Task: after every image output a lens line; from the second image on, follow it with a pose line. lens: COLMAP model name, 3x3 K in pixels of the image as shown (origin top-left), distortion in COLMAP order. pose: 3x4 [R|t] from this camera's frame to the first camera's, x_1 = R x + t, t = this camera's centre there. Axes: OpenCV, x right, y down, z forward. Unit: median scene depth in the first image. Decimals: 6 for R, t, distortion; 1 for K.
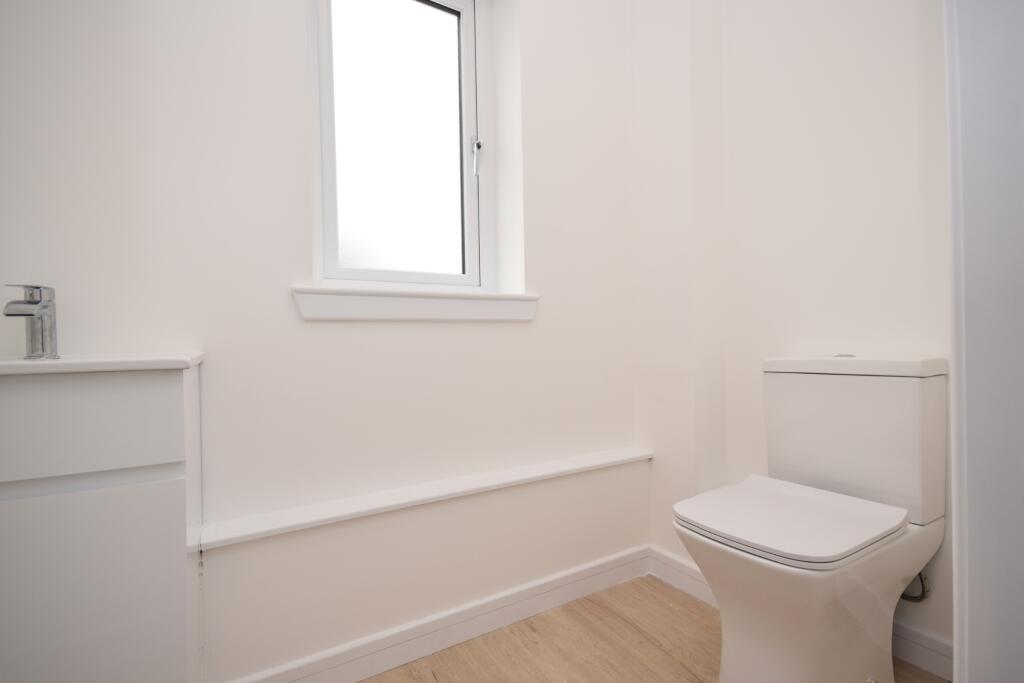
lens RADIAL K [[437.5, 0, 512.0], [0, 437.5, 341.5], [0, 0, 1]] dist [0.020952, 0.000065]
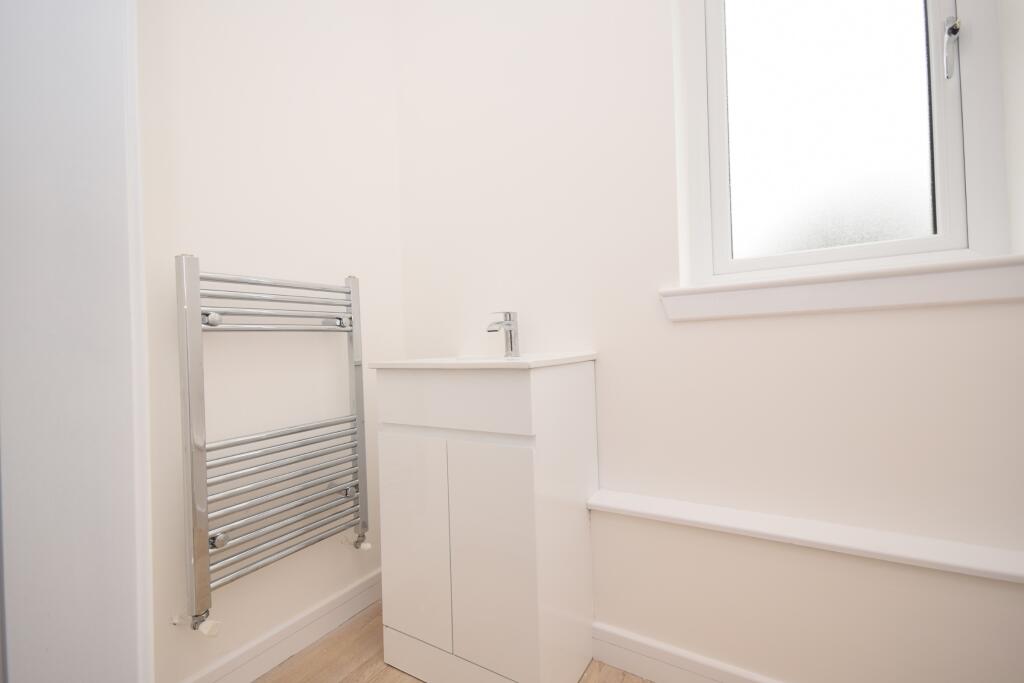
lens RADIAL K [[460.7, 0, 506.5], [0, 460.7, 338.6], [0, 0, 1]] dist [0.002917, 0.000154]
pose [[0.477760, -0.011295, -0.878418, 0.298495], [0.026049, 0.999660, 0.001314, -0.021601], [0.878104, -0.023509, 0.477891, 0.142458]]
